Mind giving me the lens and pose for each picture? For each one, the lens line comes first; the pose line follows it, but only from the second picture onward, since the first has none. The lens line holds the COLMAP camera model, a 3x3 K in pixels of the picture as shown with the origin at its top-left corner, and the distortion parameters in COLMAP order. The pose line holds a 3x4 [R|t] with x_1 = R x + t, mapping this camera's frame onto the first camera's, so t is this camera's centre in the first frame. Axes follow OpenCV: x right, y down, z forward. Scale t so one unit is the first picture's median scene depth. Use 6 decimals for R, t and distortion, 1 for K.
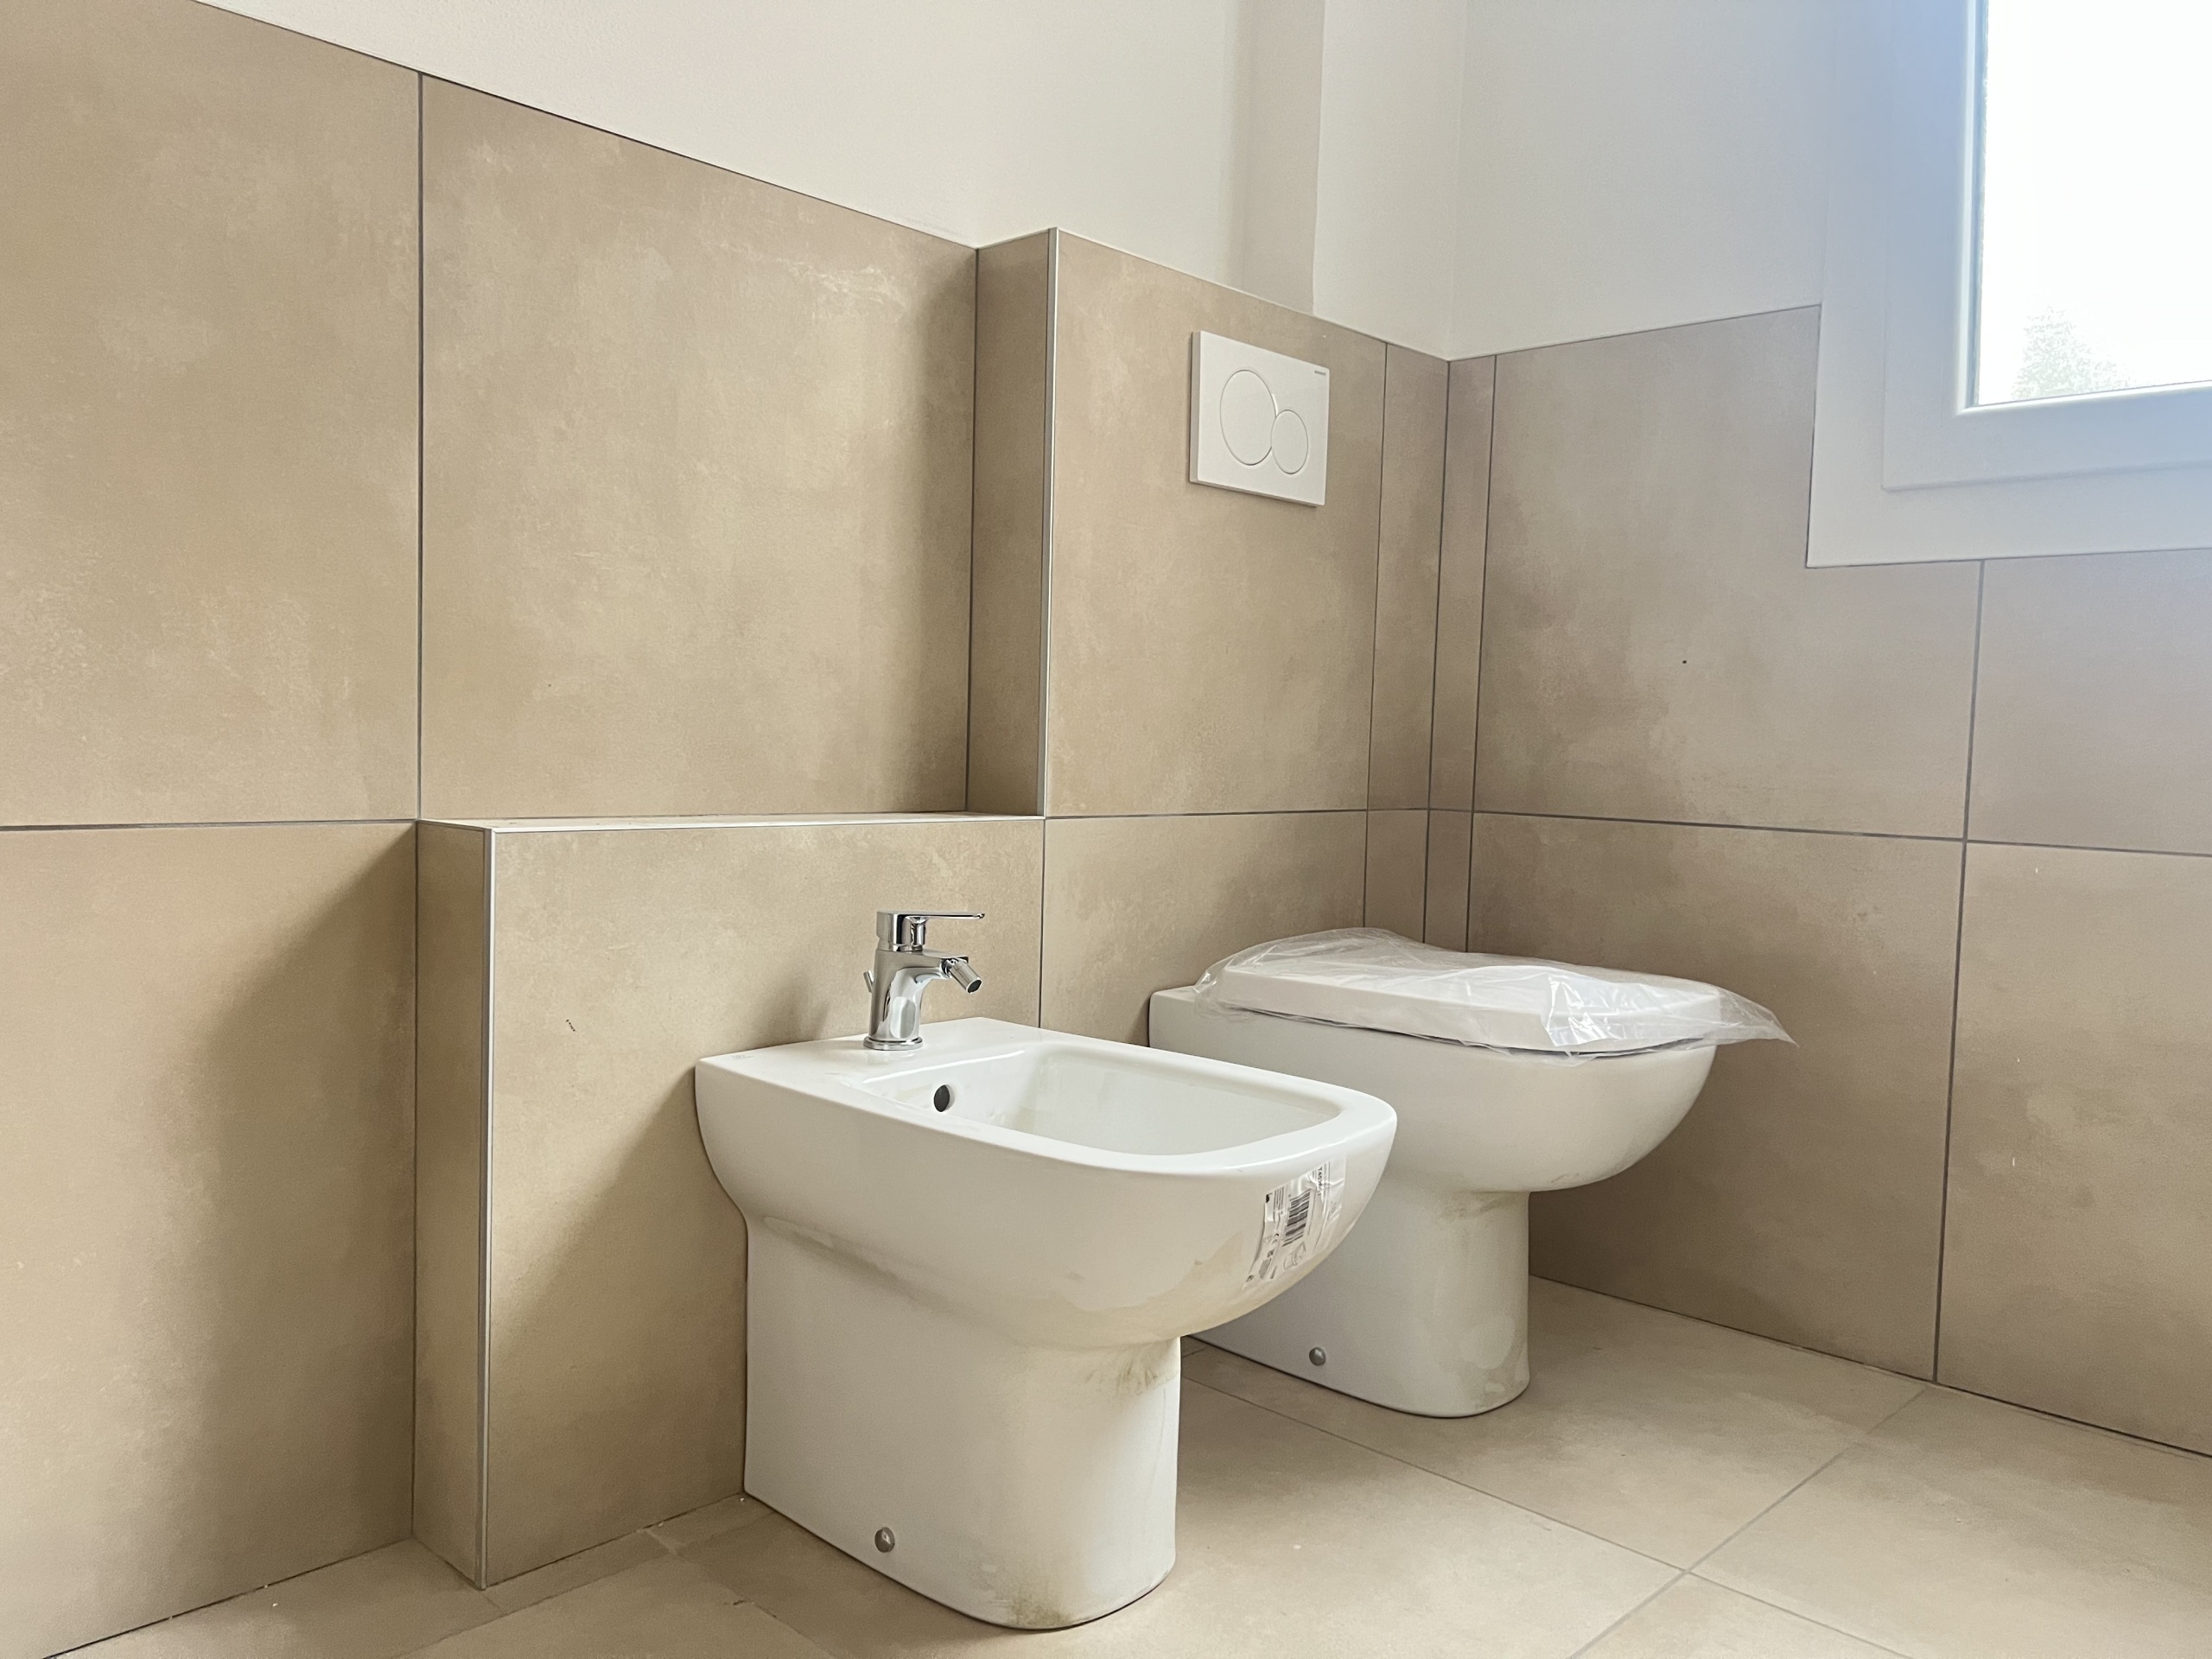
lens RADIAL K [[1664.7, 0, 1101.5], [0, 1664.7, 835.4], [0, 0, 1]] dist [0.015881, -0.002338]
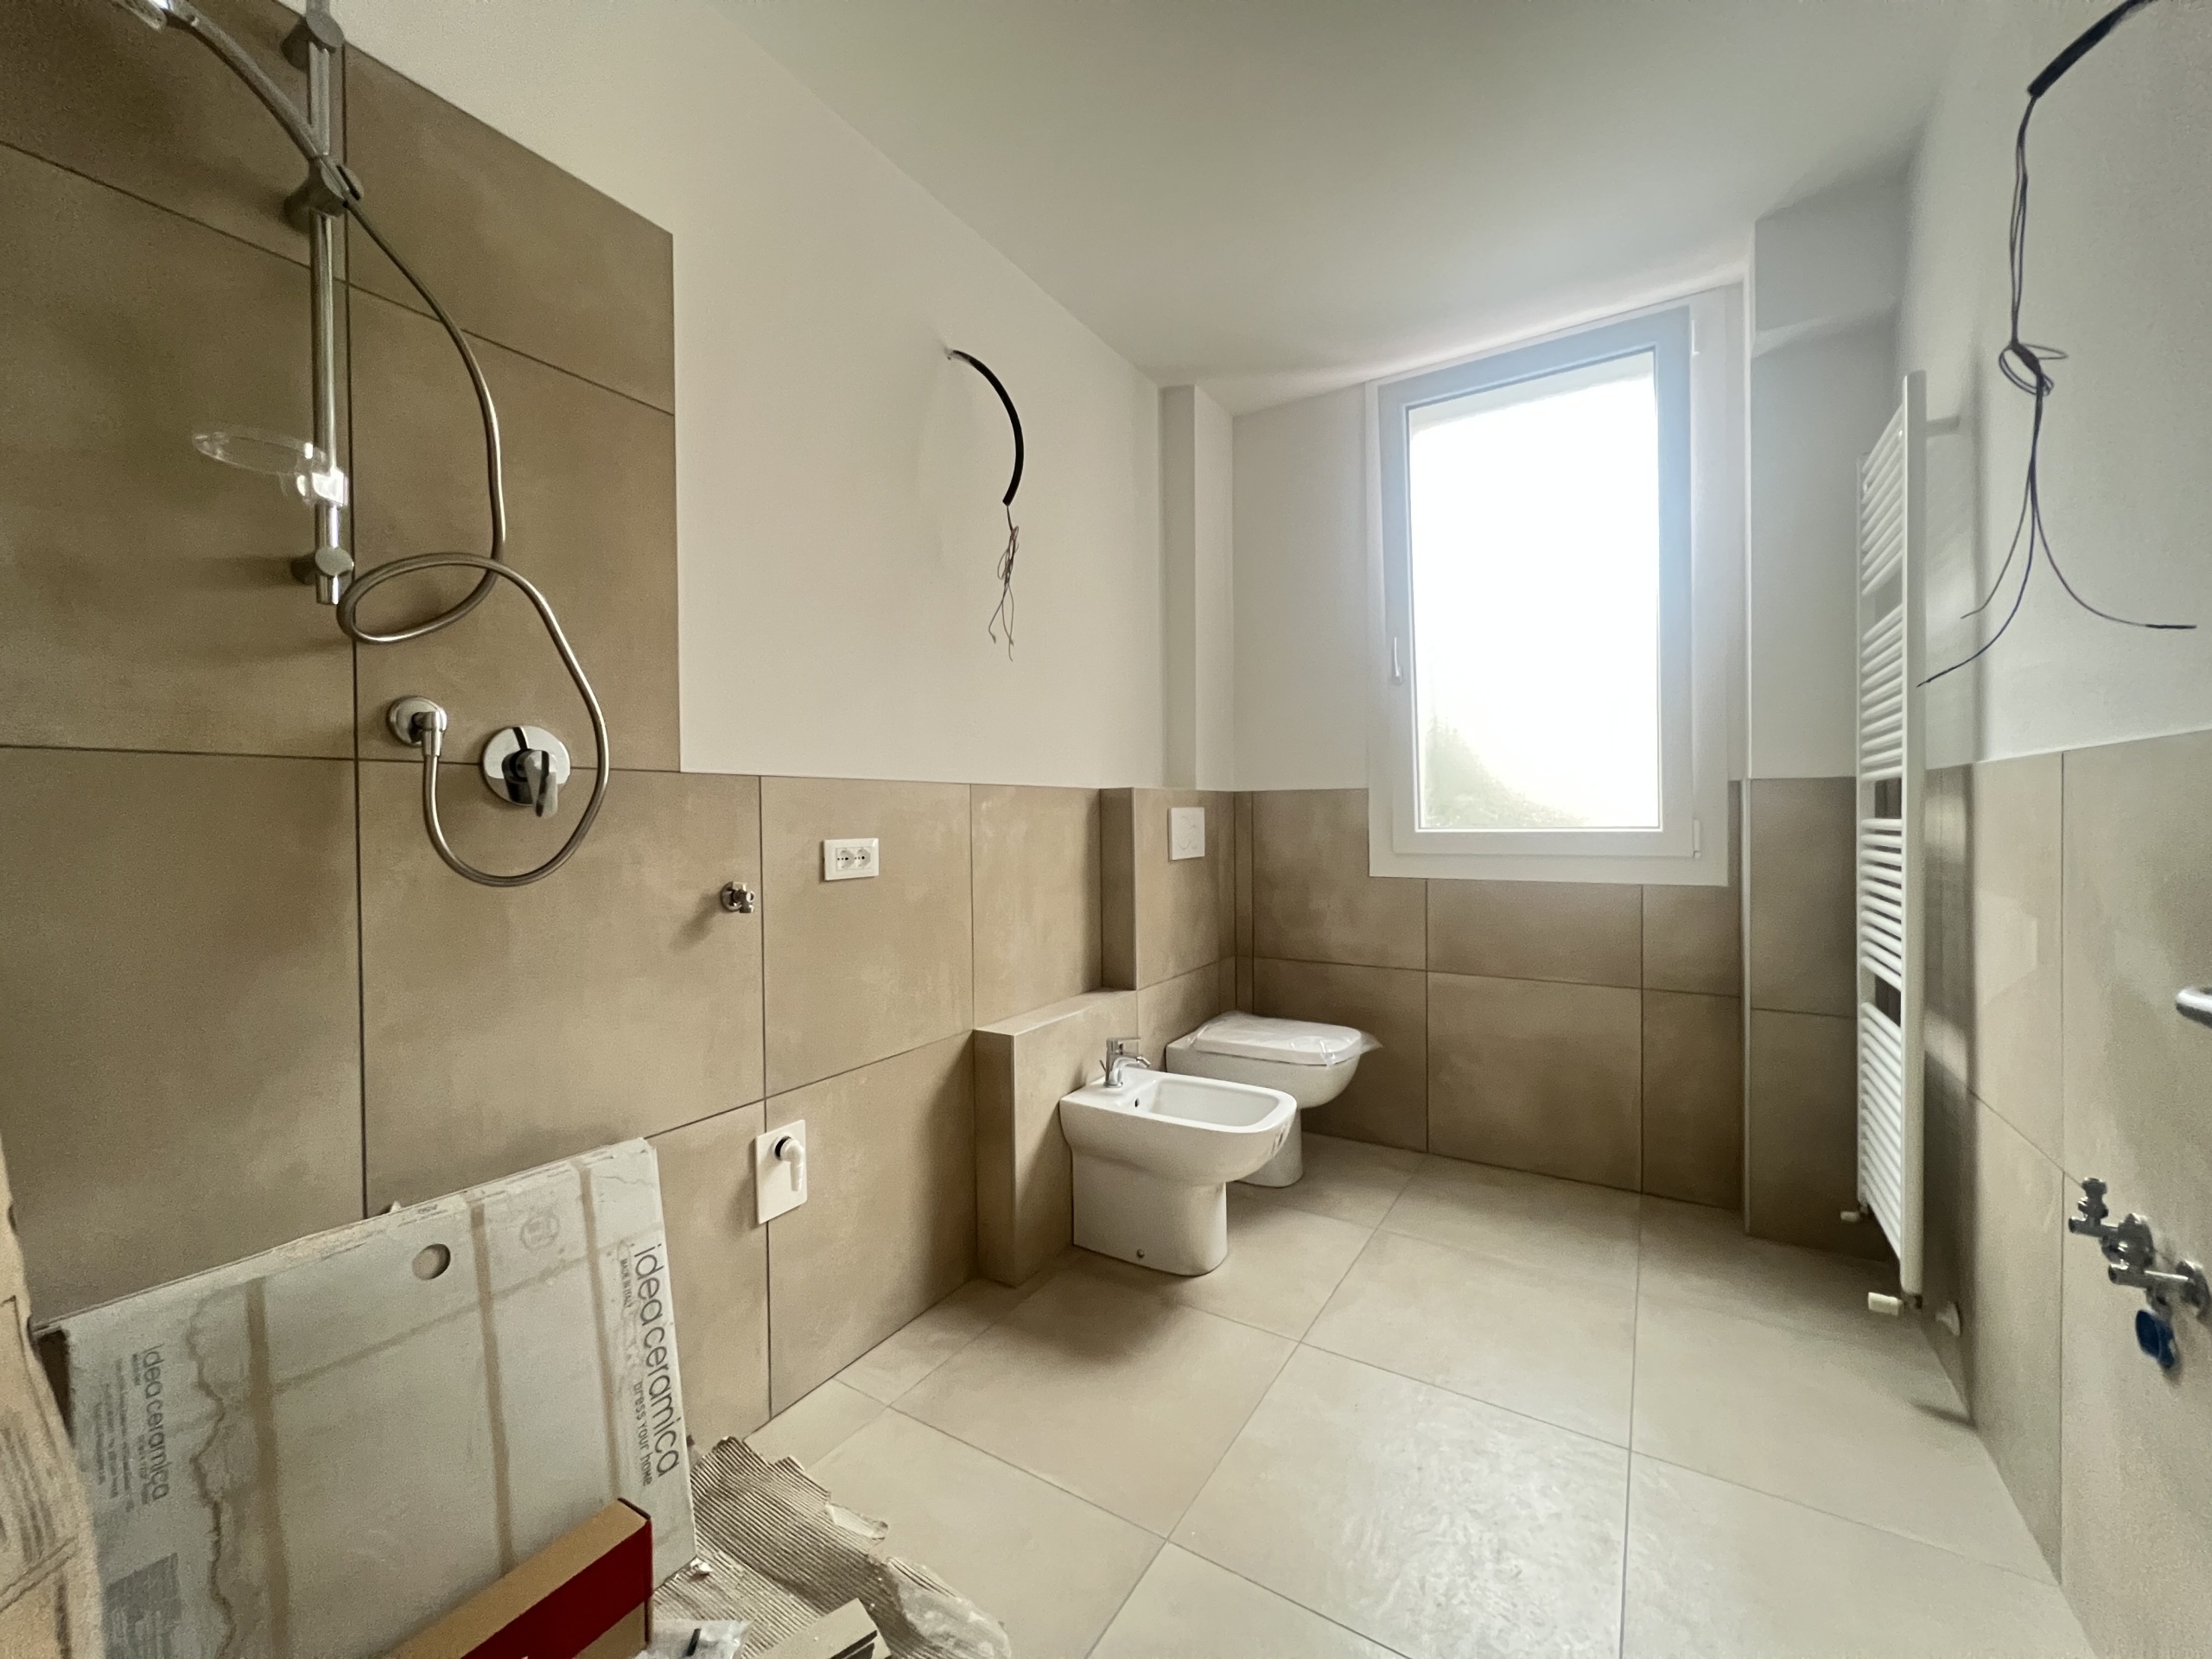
lens RADIAL K [[884.4, 0, 1106.9], [0, 884.4, 824.9], [0, 0, 1]] dist [-0.000578, 0.000289]
pose [[0.977876, -0.040329, 0.205262, -0.382387], [0.048899, 0.998124, -0.036851, -0.240154], [-0.203391, 0.046072, 0.978013, -0.477396]]
